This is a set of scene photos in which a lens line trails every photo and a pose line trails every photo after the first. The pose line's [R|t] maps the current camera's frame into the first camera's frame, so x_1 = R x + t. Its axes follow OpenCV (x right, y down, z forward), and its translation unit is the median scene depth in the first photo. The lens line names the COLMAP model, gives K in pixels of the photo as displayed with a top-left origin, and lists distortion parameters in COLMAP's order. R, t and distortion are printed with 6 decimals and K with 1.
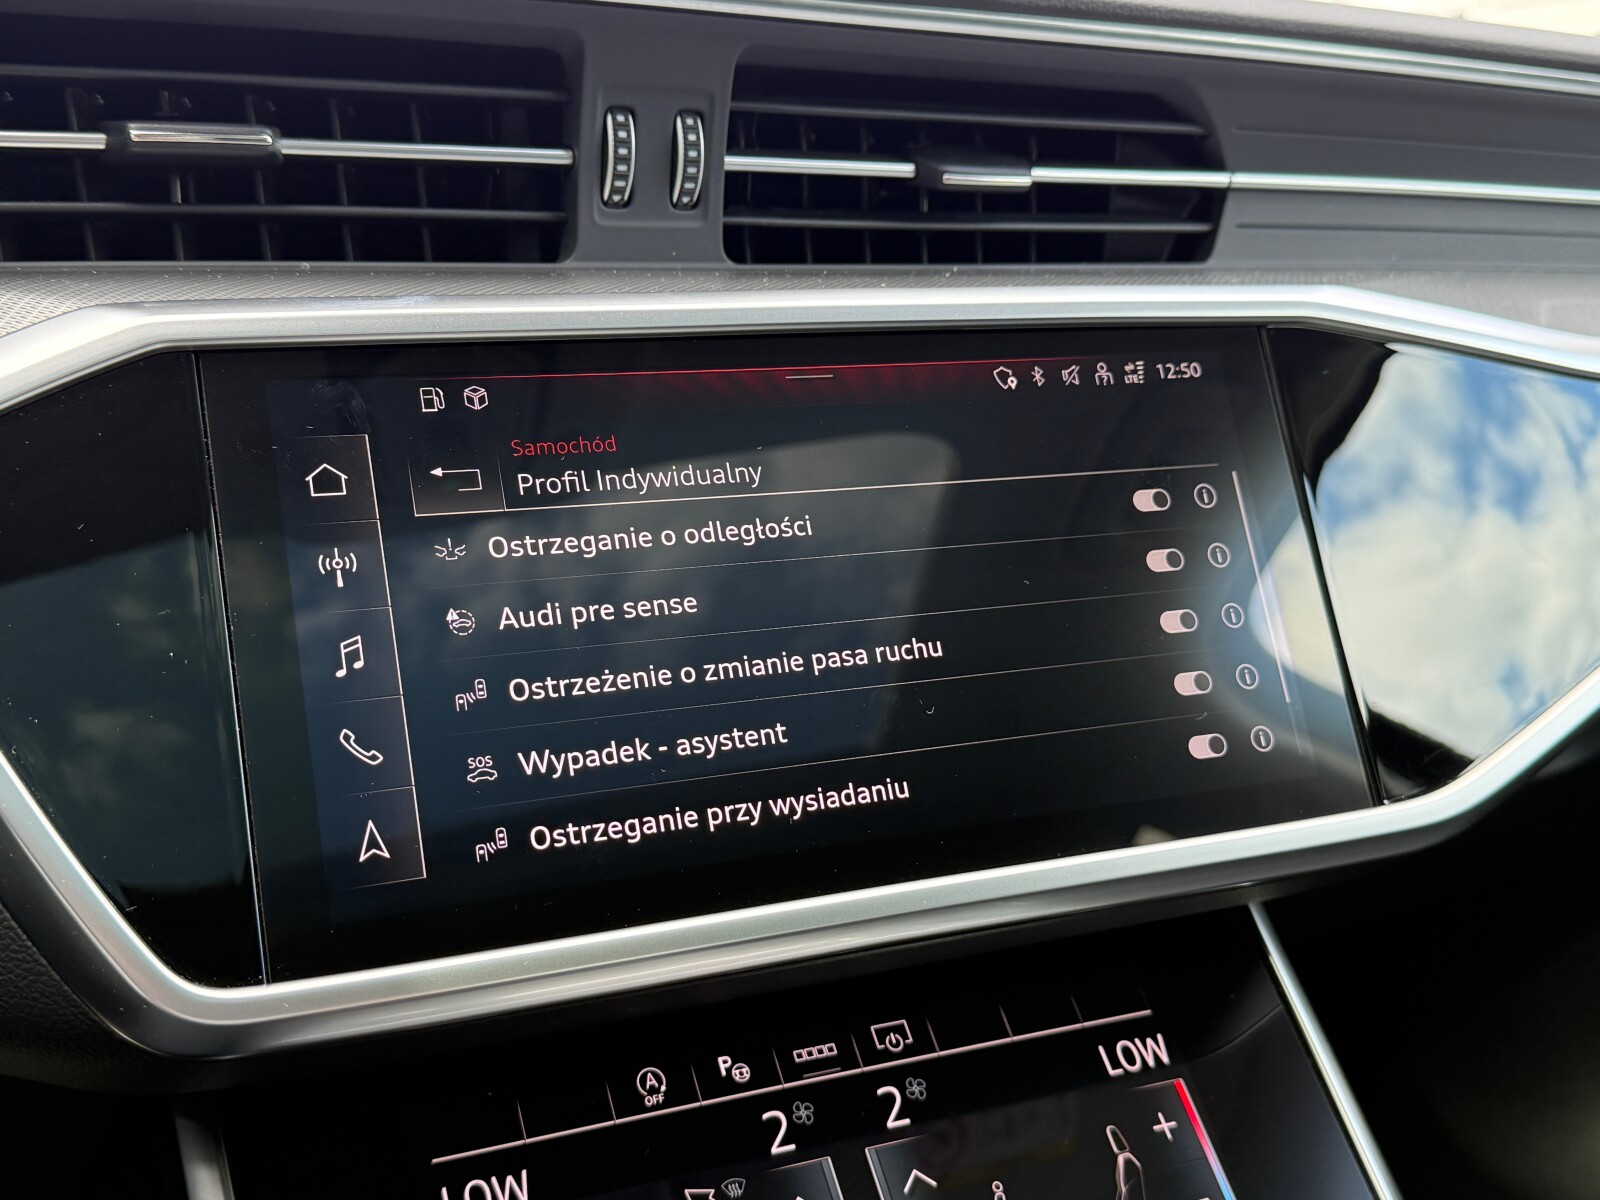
lens RADIAL K [[1762.7, 0, 798.8], [0, 1762.7, 610.7], [0, 0, 1]] dist [0.098264, 0.000000]
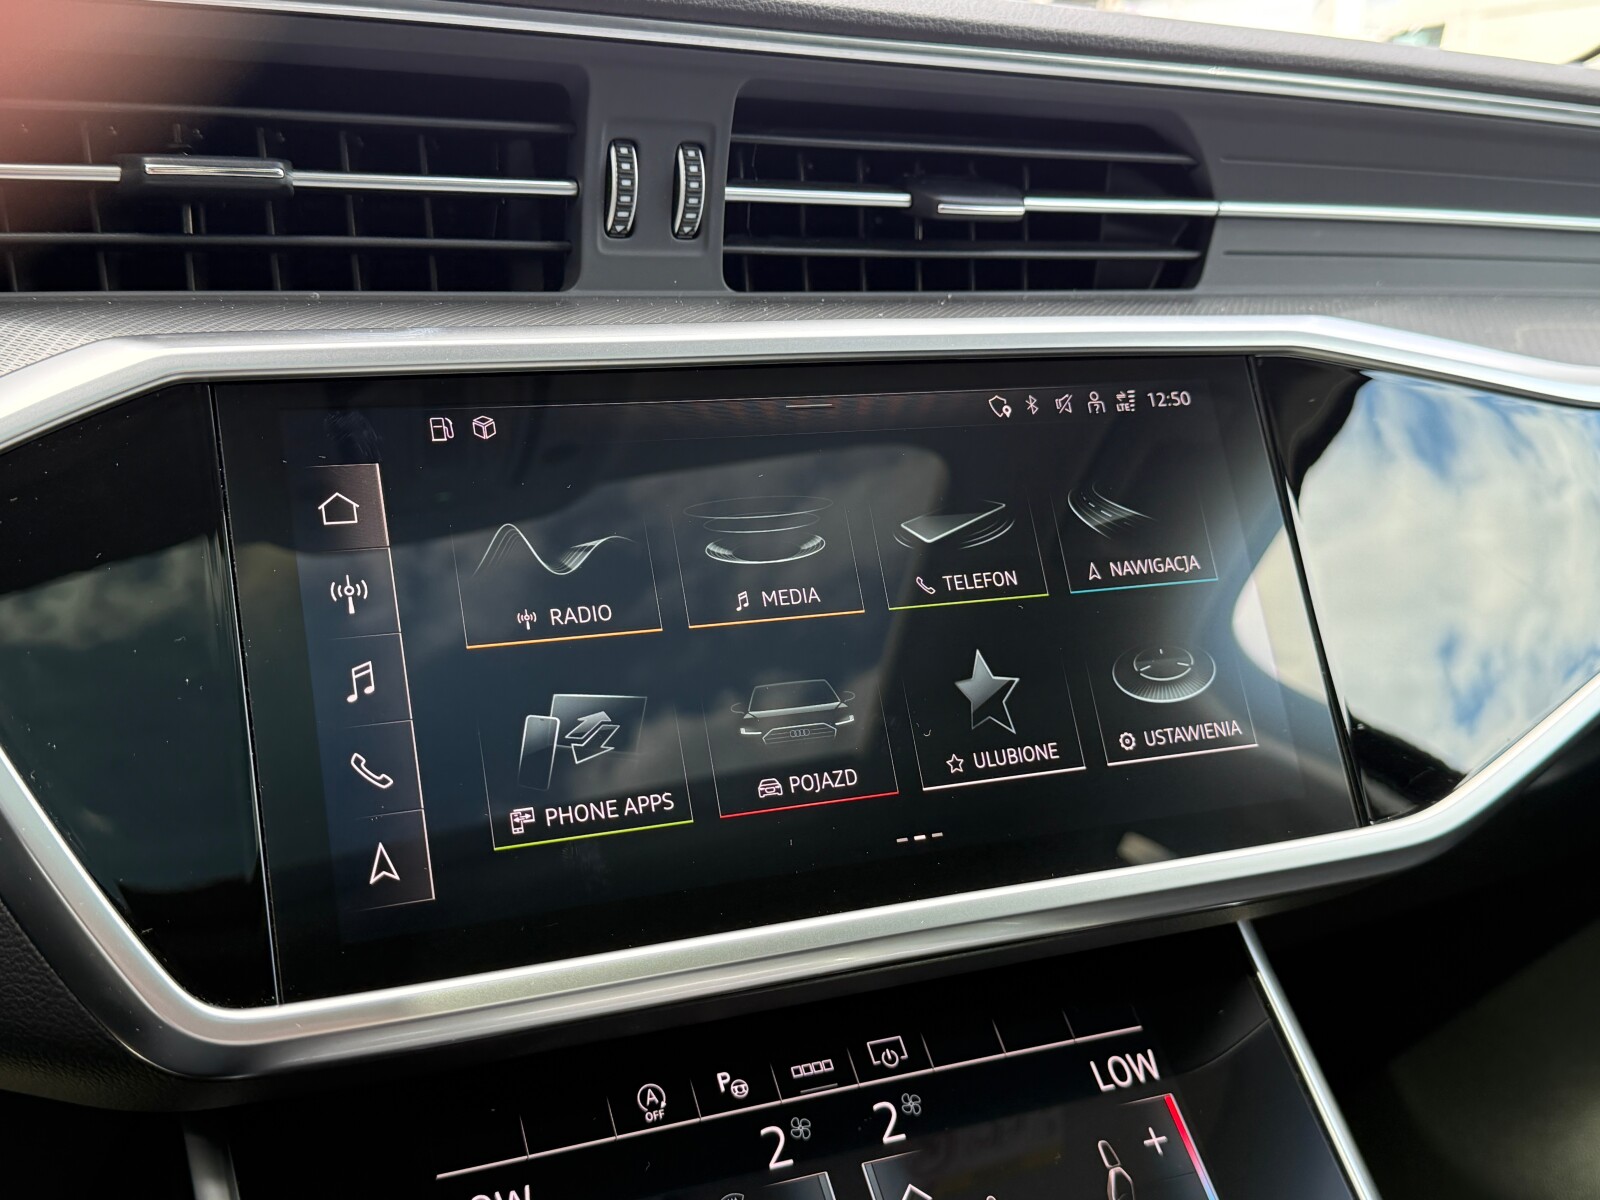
lens RADIAL K [[1762.7, 0, 796.7], [0, 1762.7, 602.1], [0, 0, 1]] dist [0.098264, 0.000000]
pose [[0.999965, 0.002627, 0.007987, -0.008520], [-0.002572, 0.999973, -0.006907, -0.011194], [-0.008005, 0.006886, 0.999944, -0.019159]]
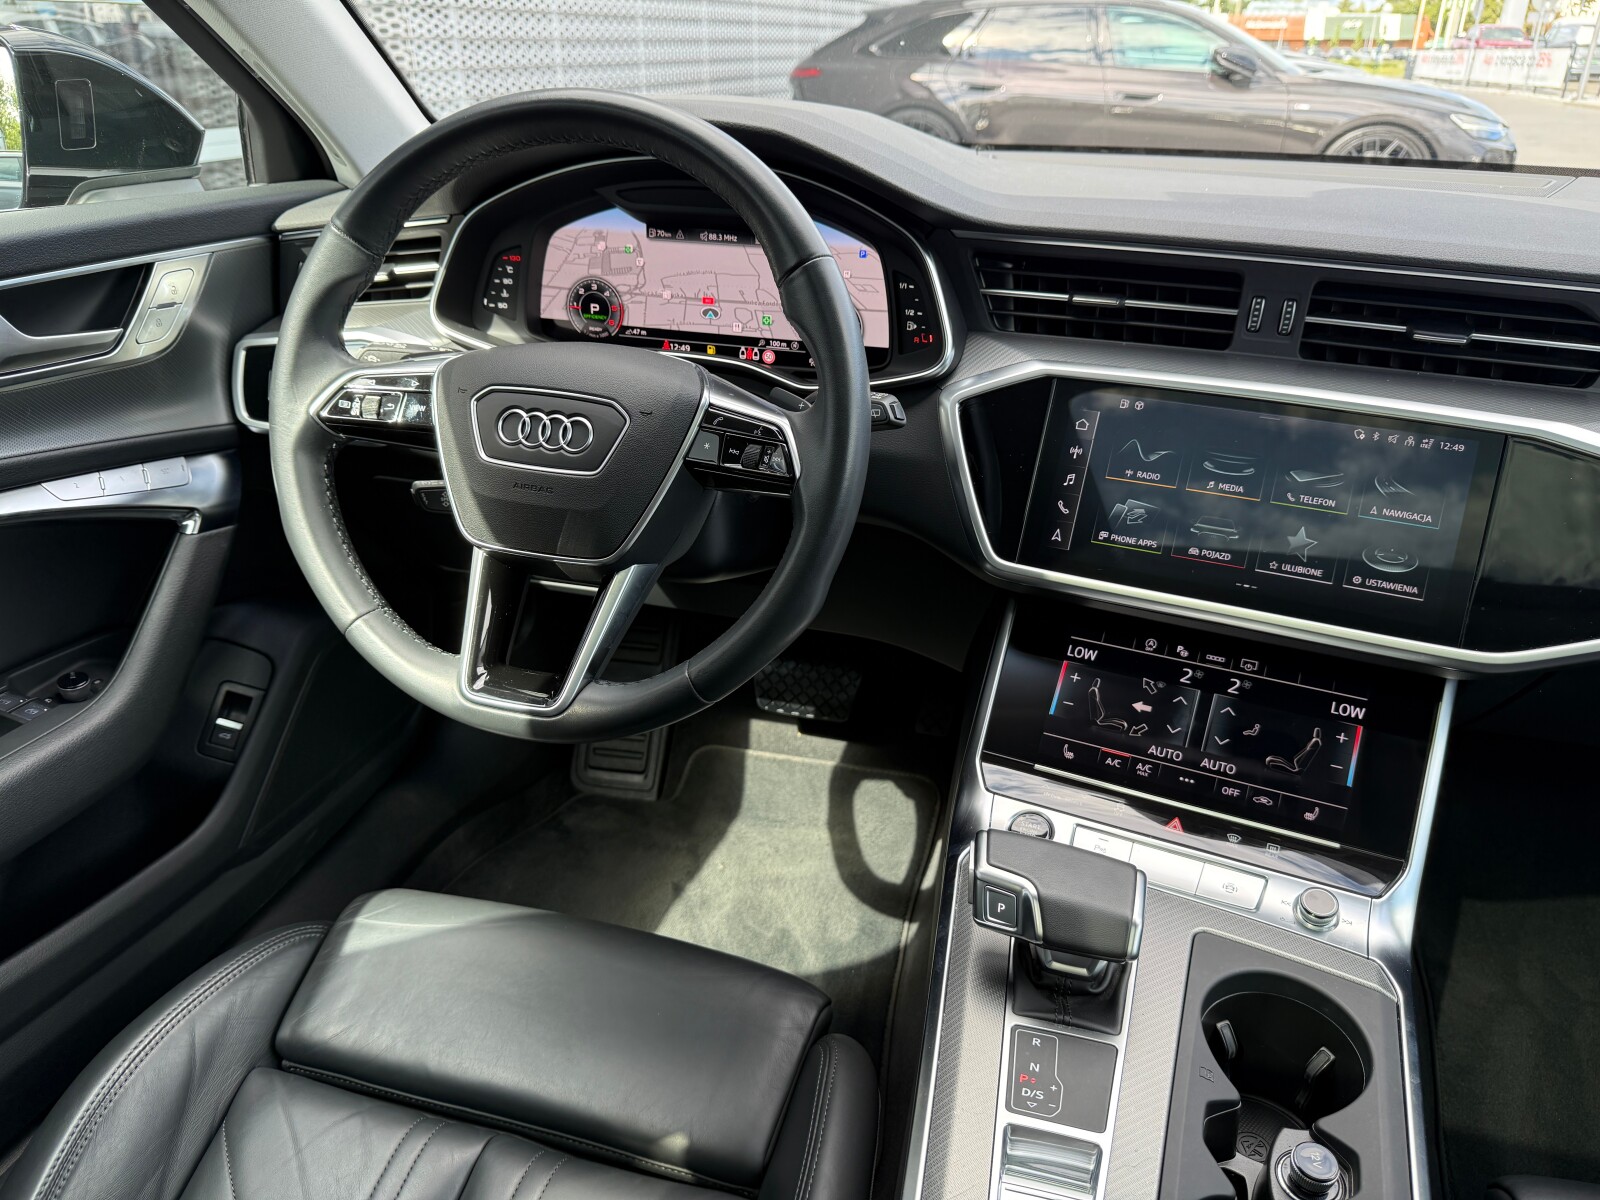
lens RADIAL K [[1139.2, 0, 790.6], [0, 1139.2, 594.7], [0, 0, 1]] dist [0.046389, -0.090167]
pose [[0.651748, 0.328159, -0.683766, 0.761257], [-0.177249, 0.942486, 0.283377, -0.230924], [0.737433, -0.063493, 0.672429, -0.677004]]
